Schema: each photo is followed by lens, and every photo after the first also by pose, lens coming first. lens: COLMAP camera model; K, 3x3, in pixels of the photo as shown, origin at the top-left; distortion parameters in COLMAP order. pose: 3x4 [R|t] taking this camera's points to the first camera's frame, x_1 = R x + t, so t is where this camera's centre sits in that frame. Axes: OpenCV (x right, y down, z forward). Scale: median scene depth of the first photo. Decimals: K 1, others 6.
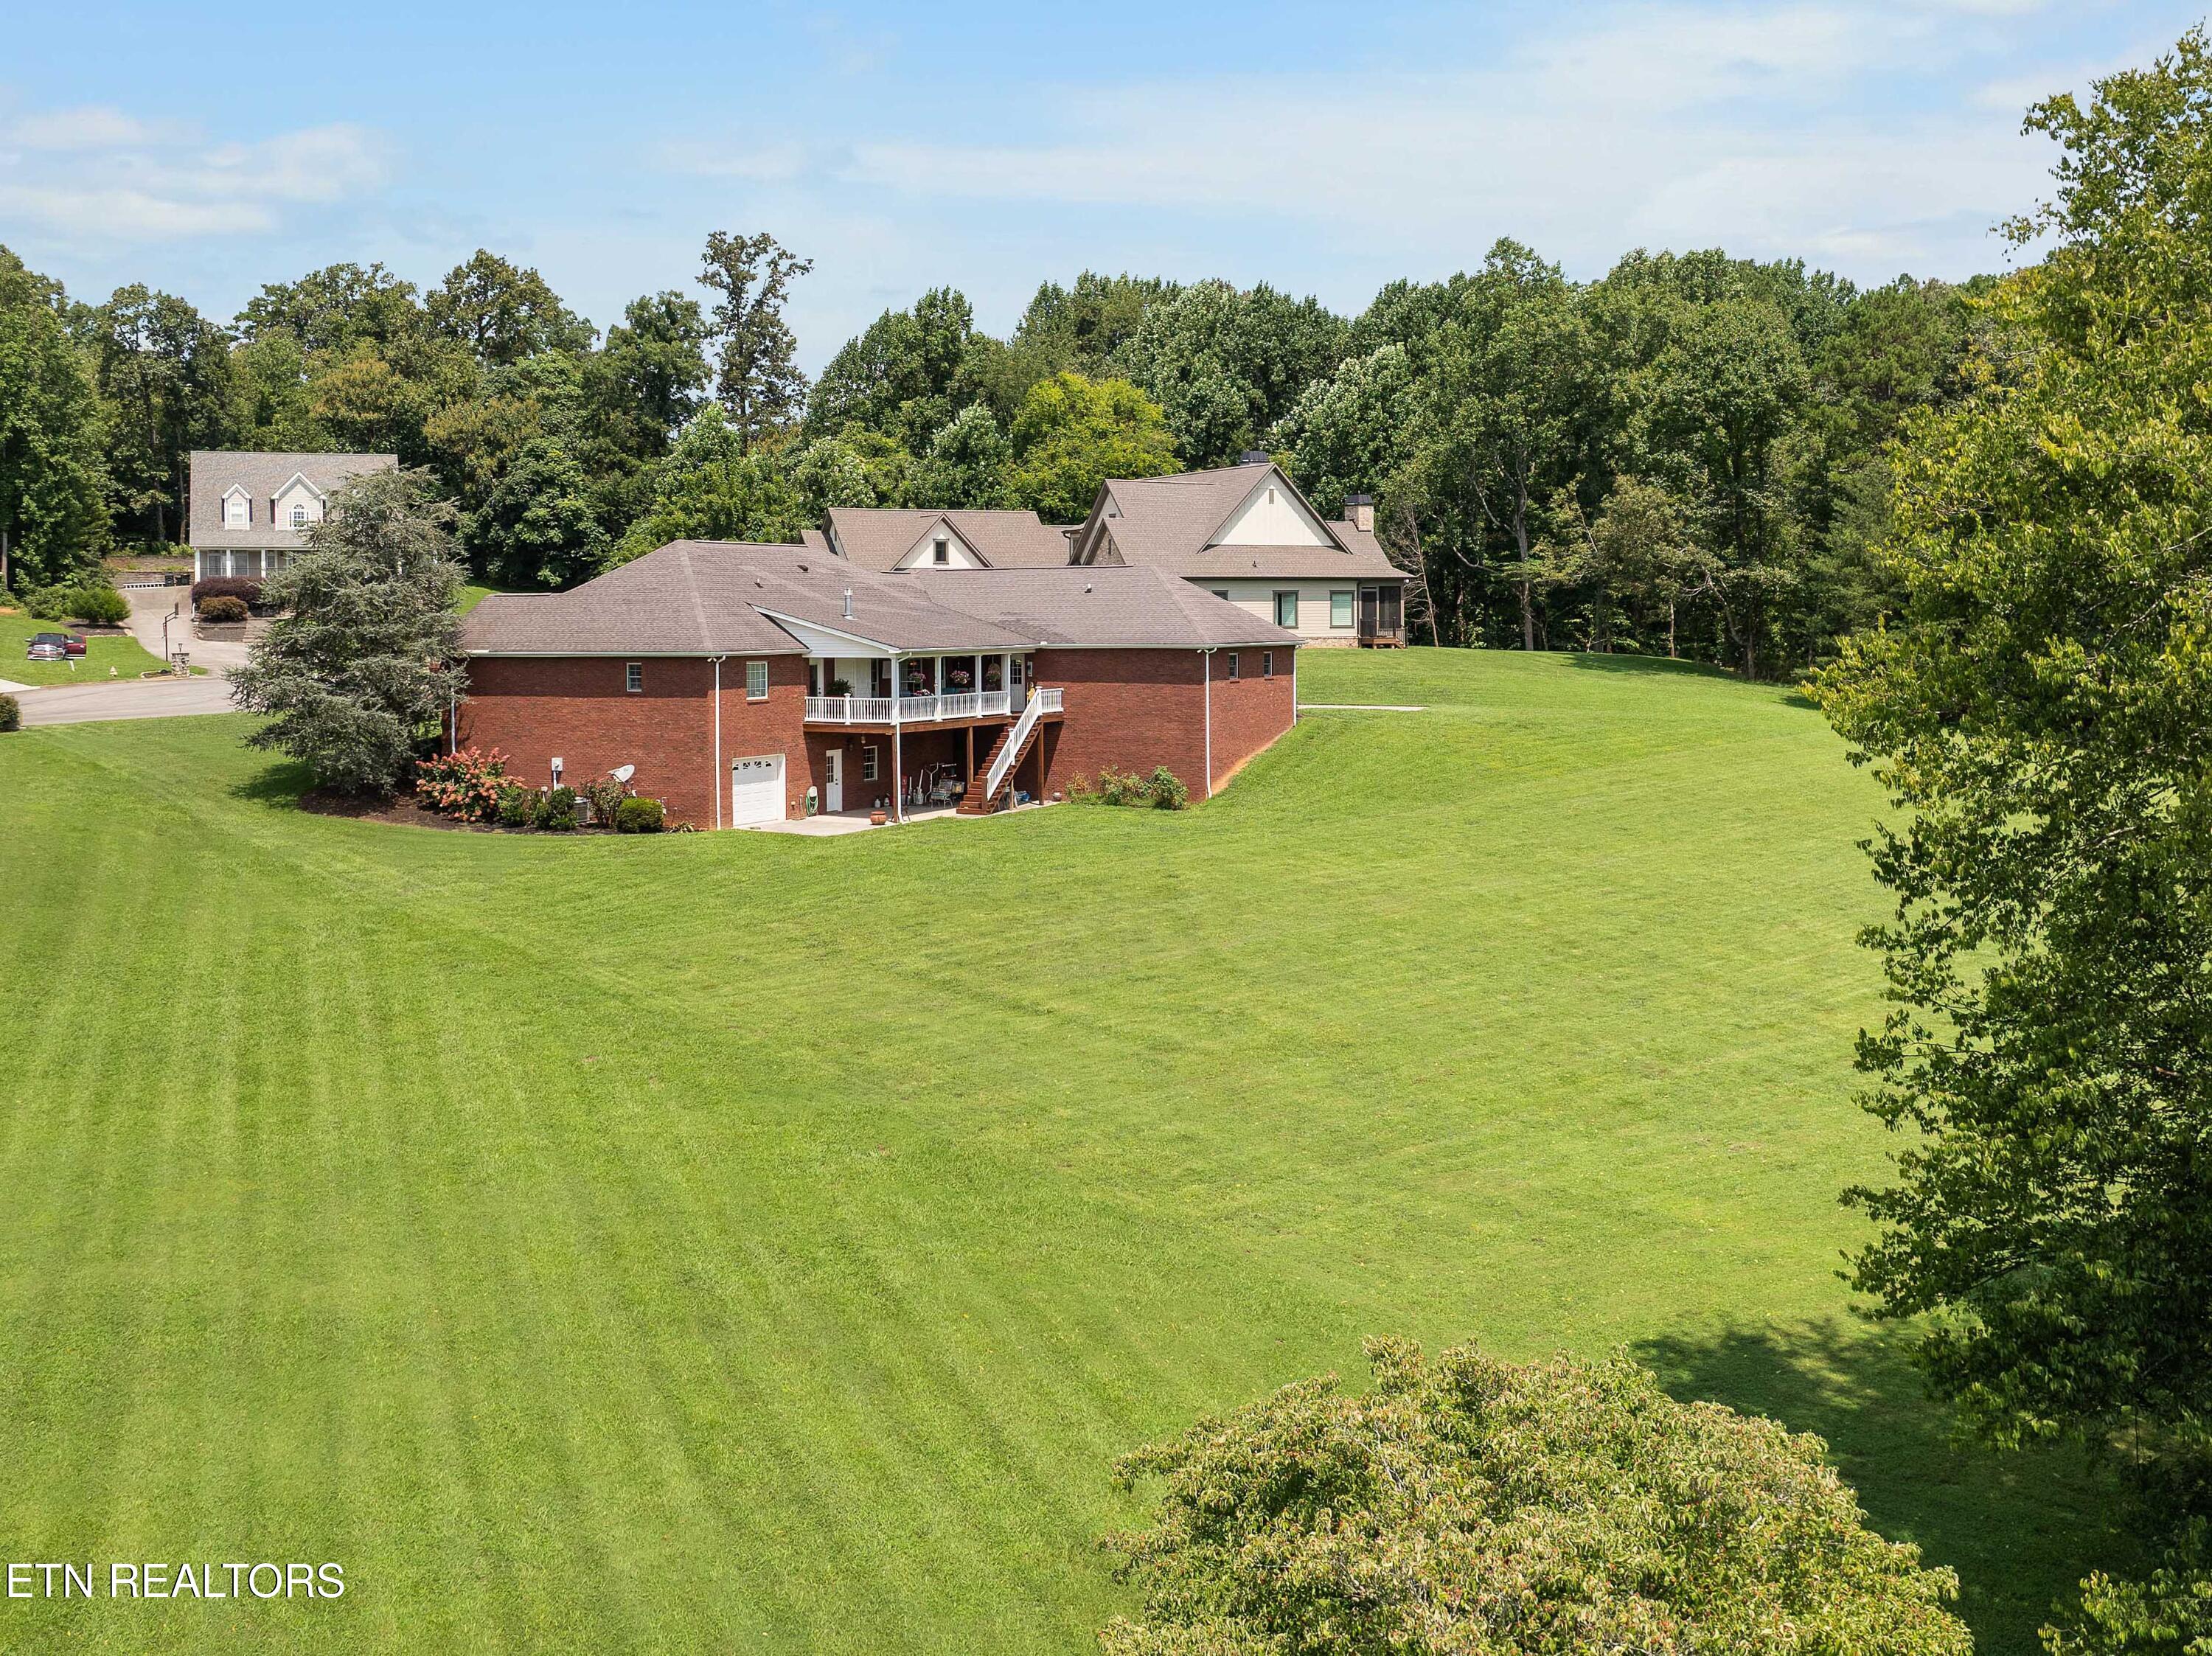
lens RADIAL K [[1785.6, 0, 1110.3], [0, 1785.6, 738.0], [0, 0, 1]] dist [-0.037255, -0.003505]
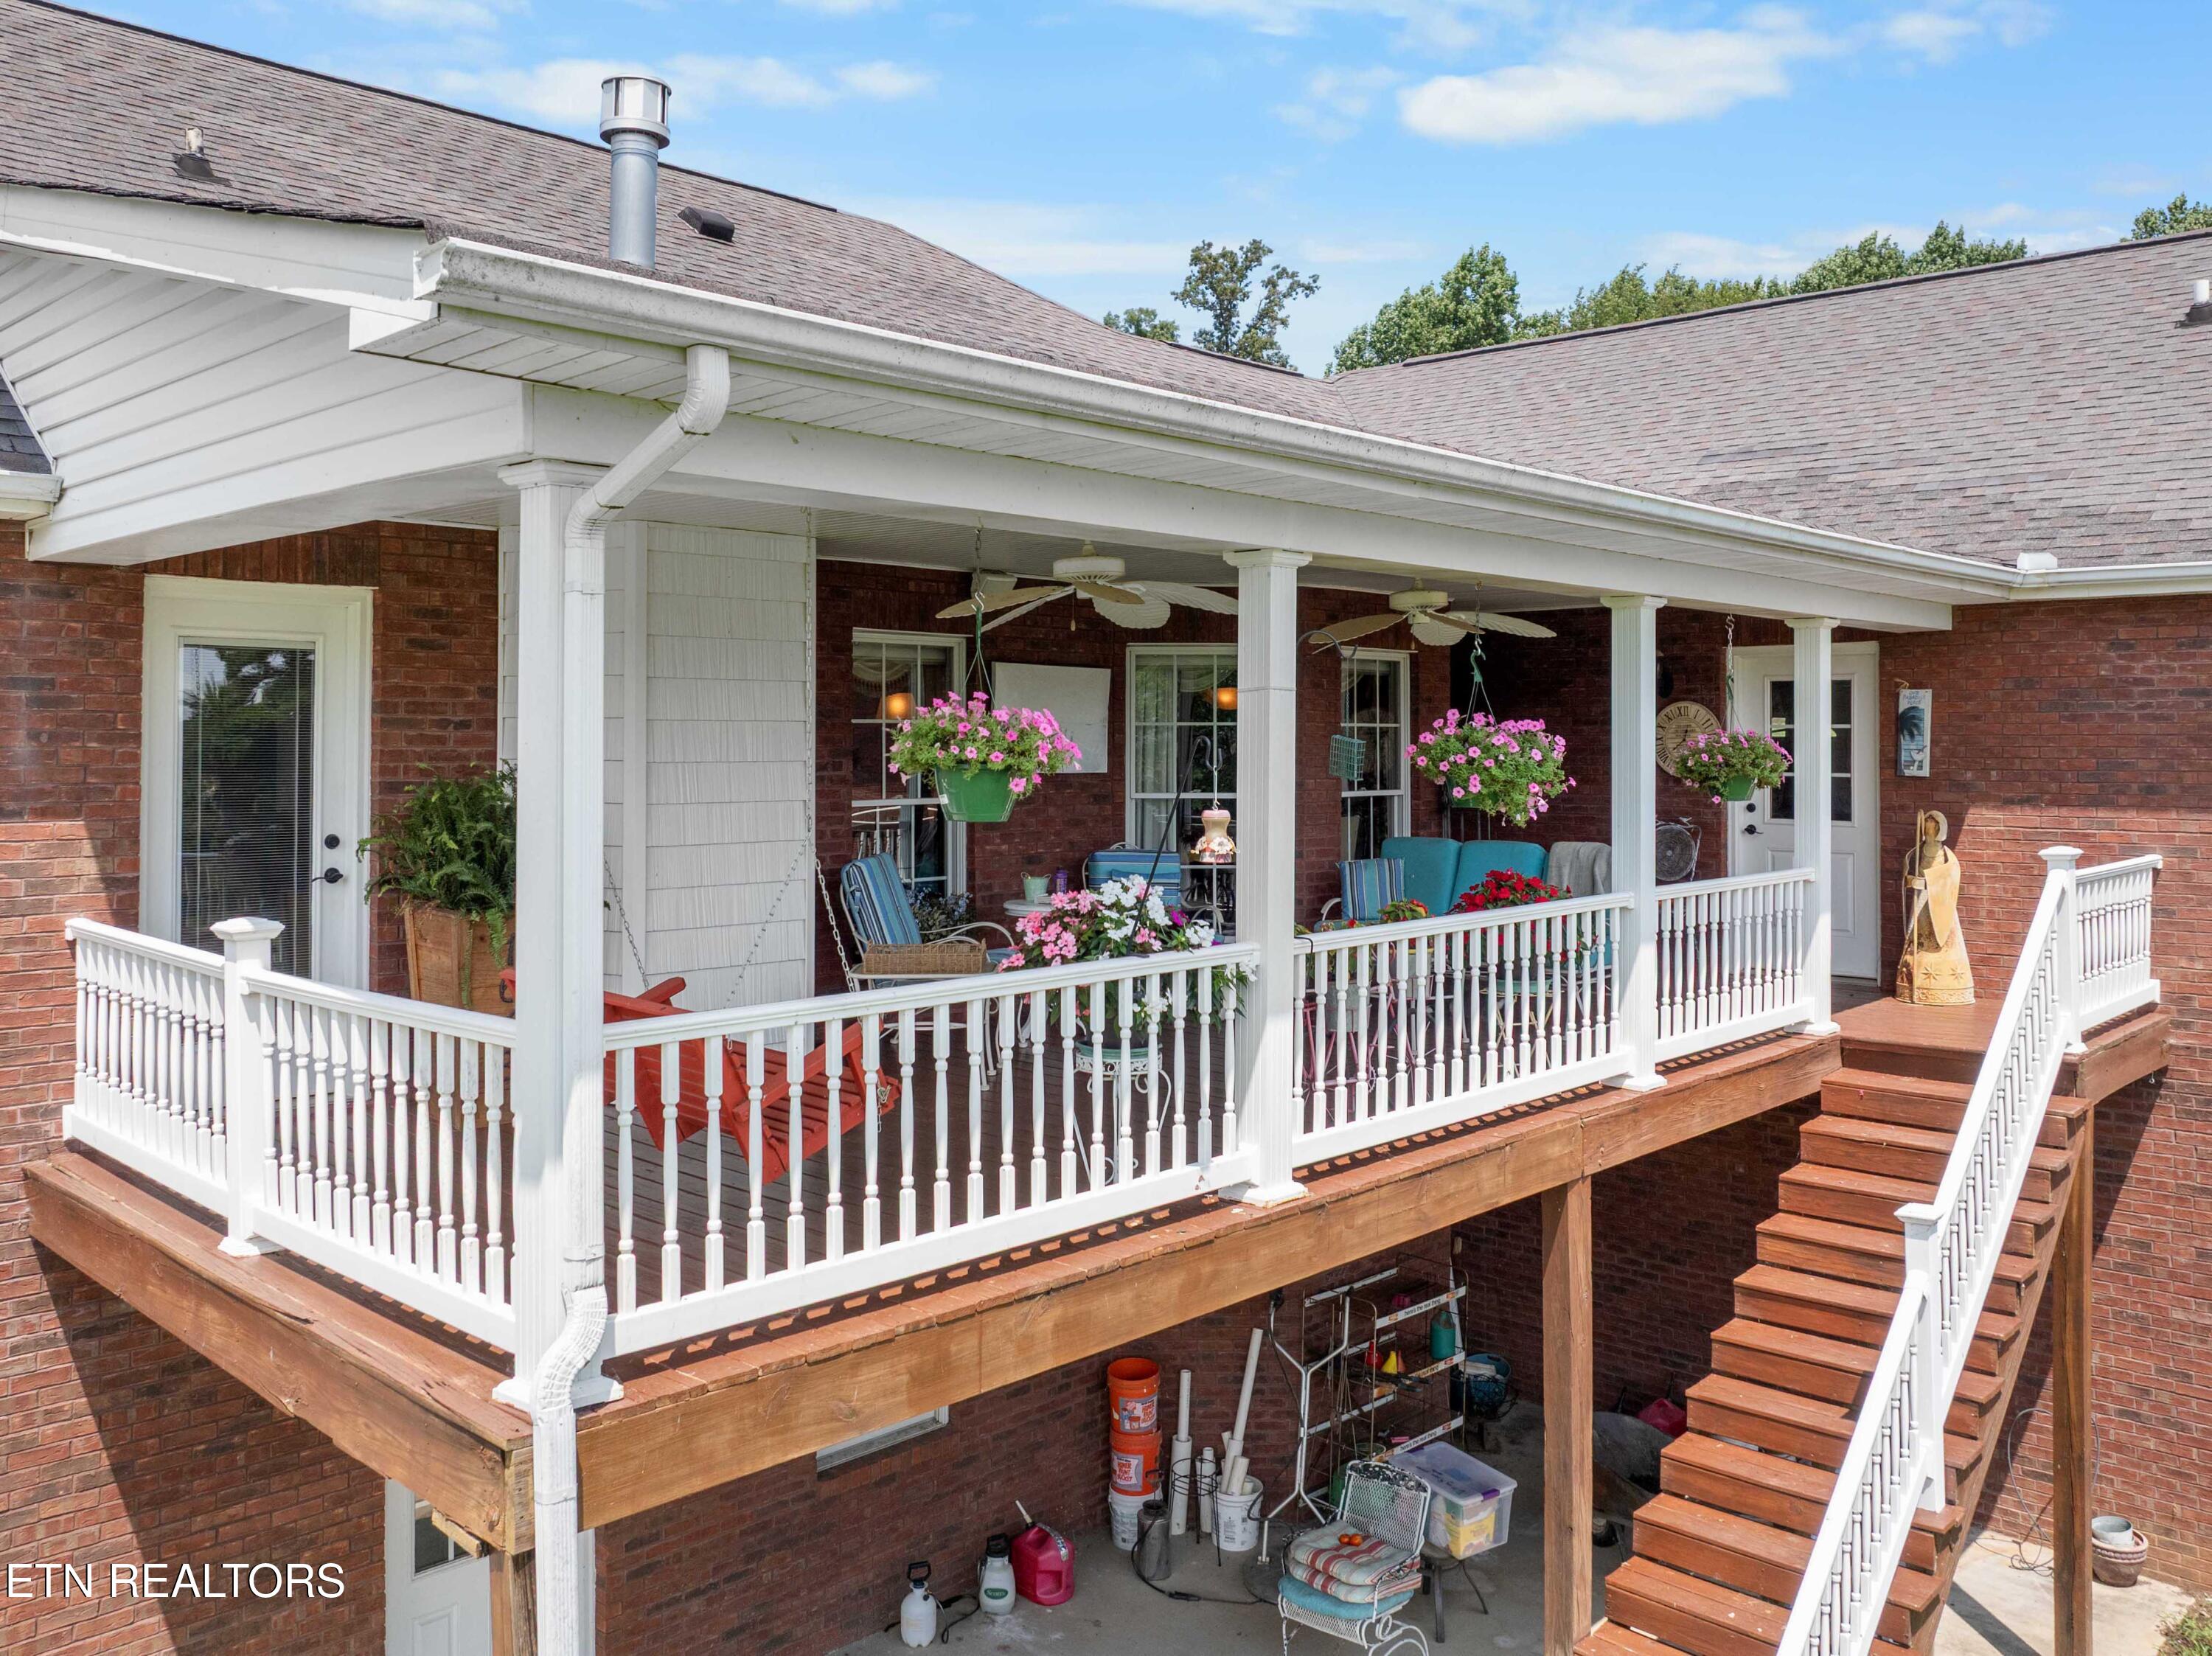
lens RADIAL K [[1747.8, 0, 1120.8], [0, 1747.8, 699.6], [0, 0, 1]] dist [-0.042840, 0.005166]
pose [[0.955878, -0.001609, -0.293759, -0.068986], [-0.022939, 0.996523, -0.080100, -0.027134], [0.292867, 0.083304, 0.952517, 0.828150]]
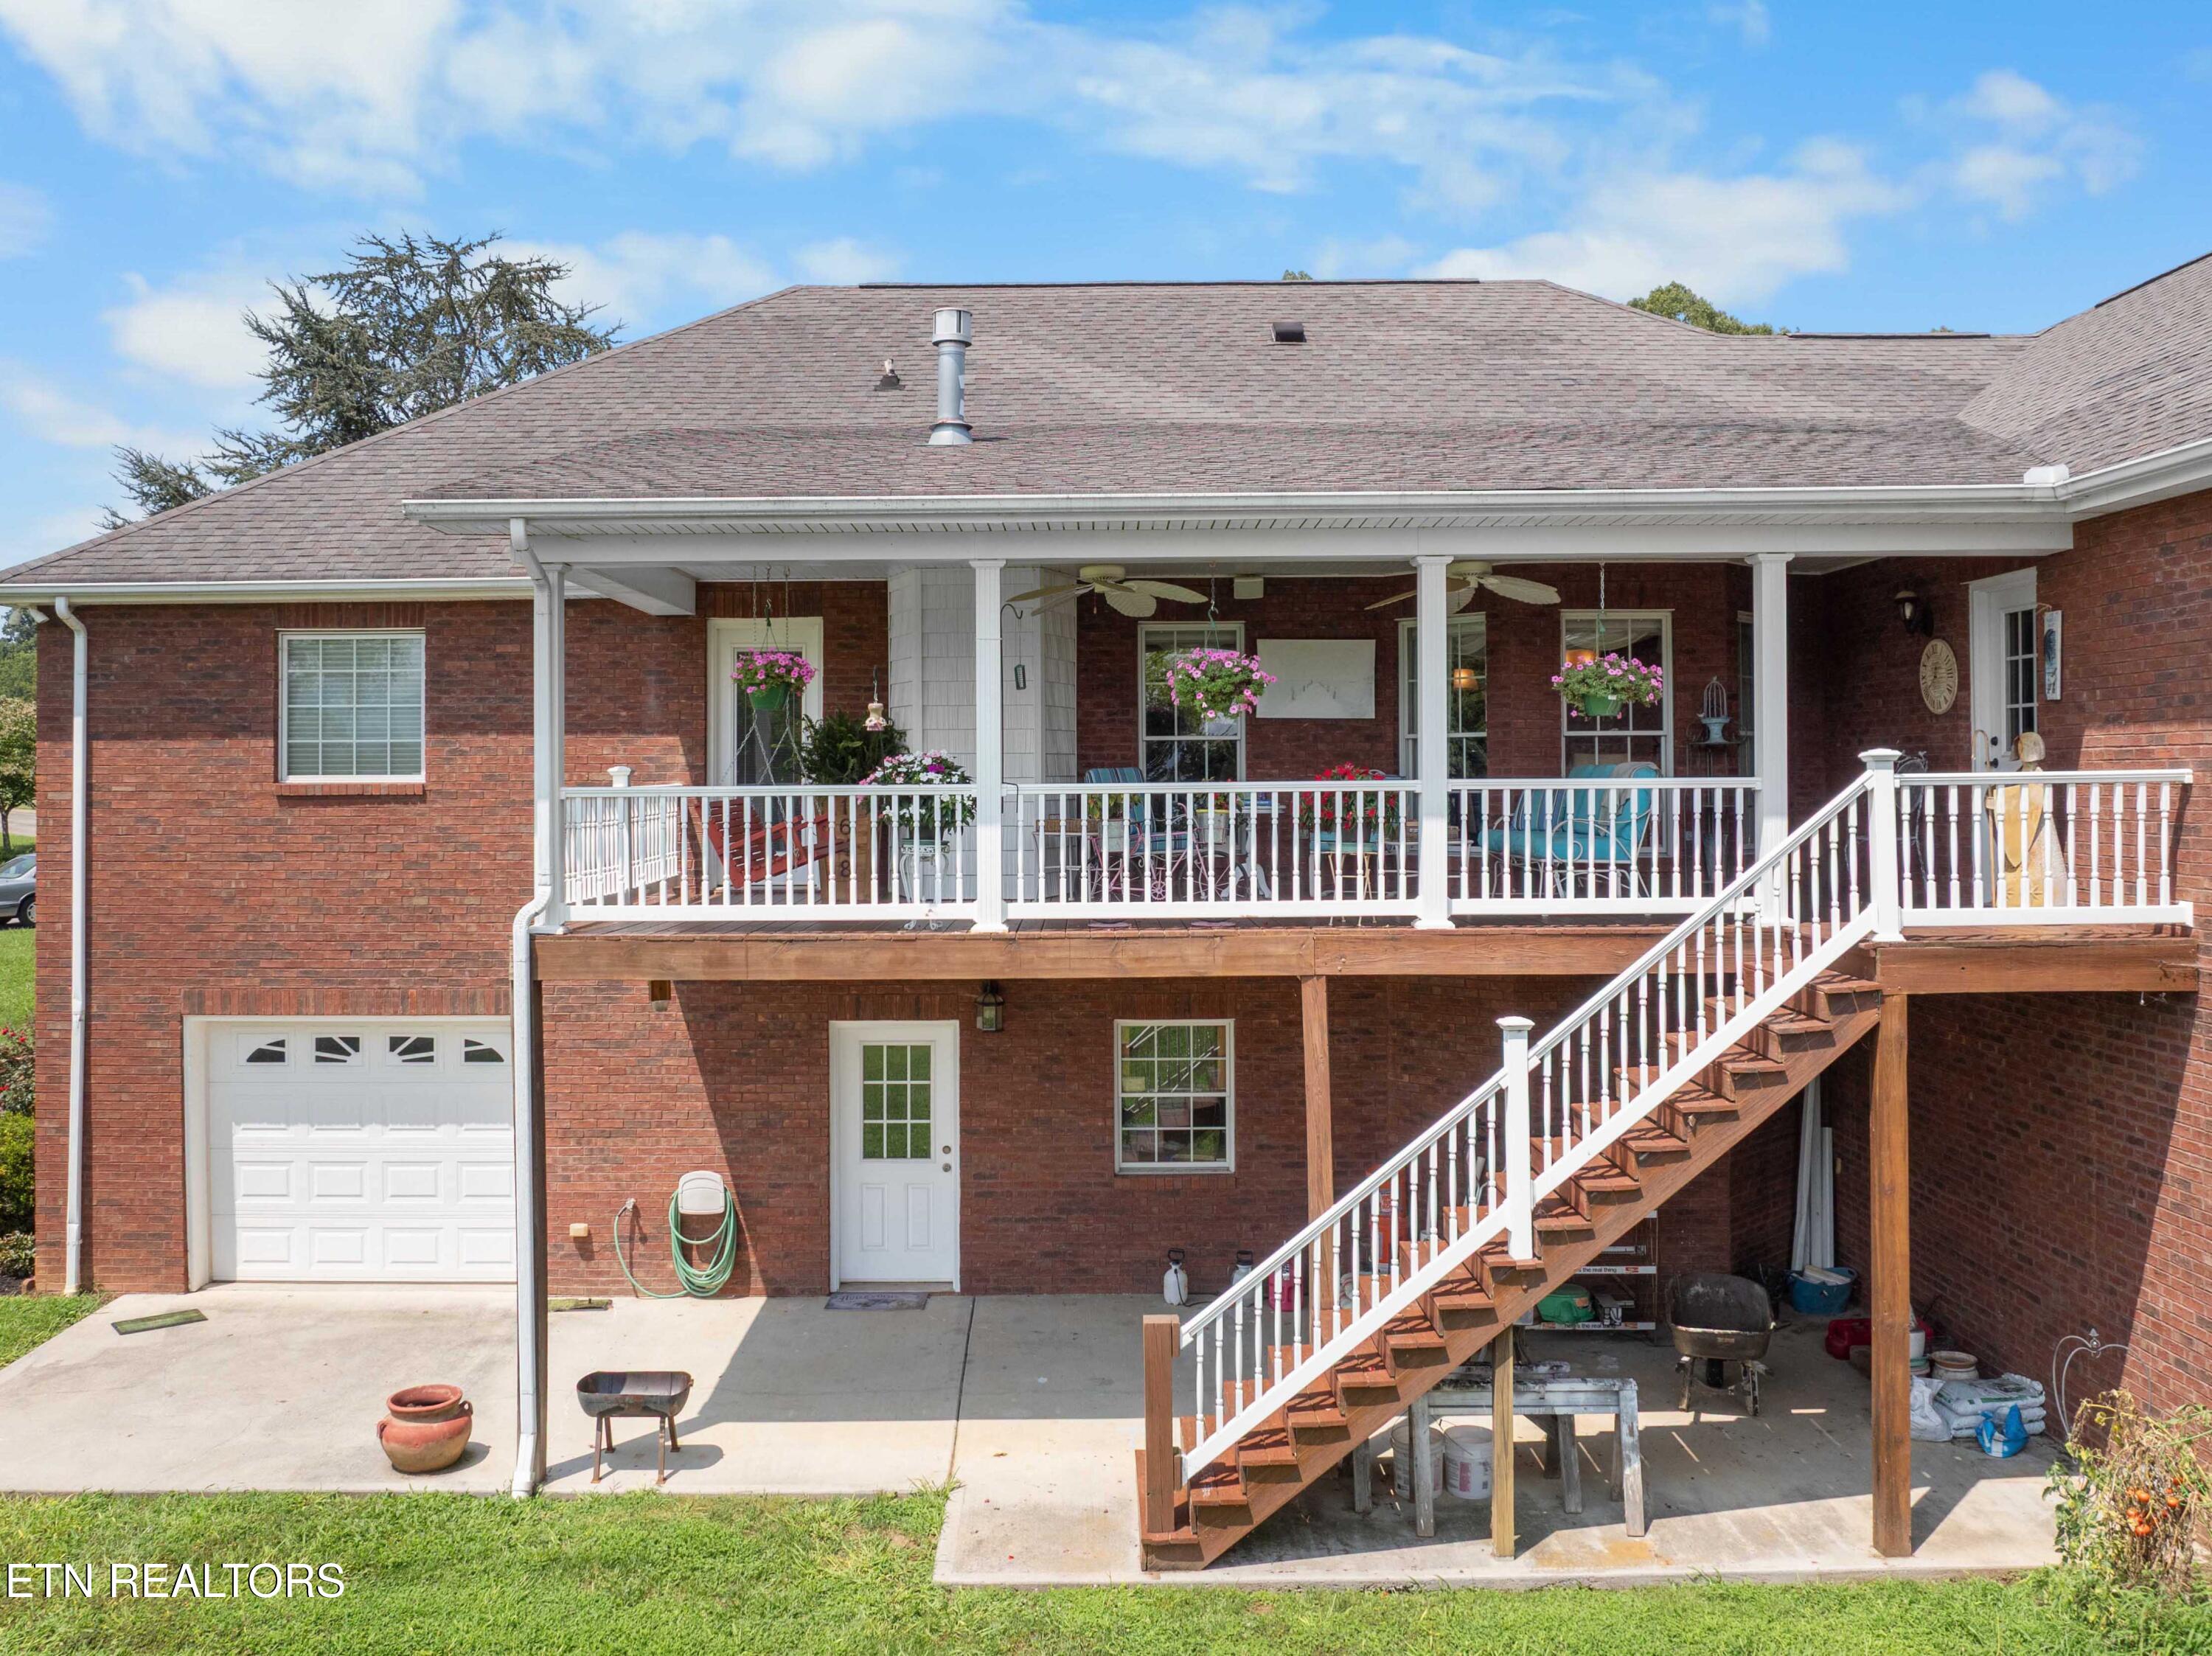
lens RADIAL K [[1785.6, 0, 1110.3], [0, 1785.6, 738.0], [0, 0, 1]] dist [-0.037255, -0.003505]
pose [[0.454476, -0.018234, -0.890572, 0.060883], [-0.049532, 0.997726, -0.045705, -0.019373], [0.889381, 0.064884, 0.452540, 0.854519]]
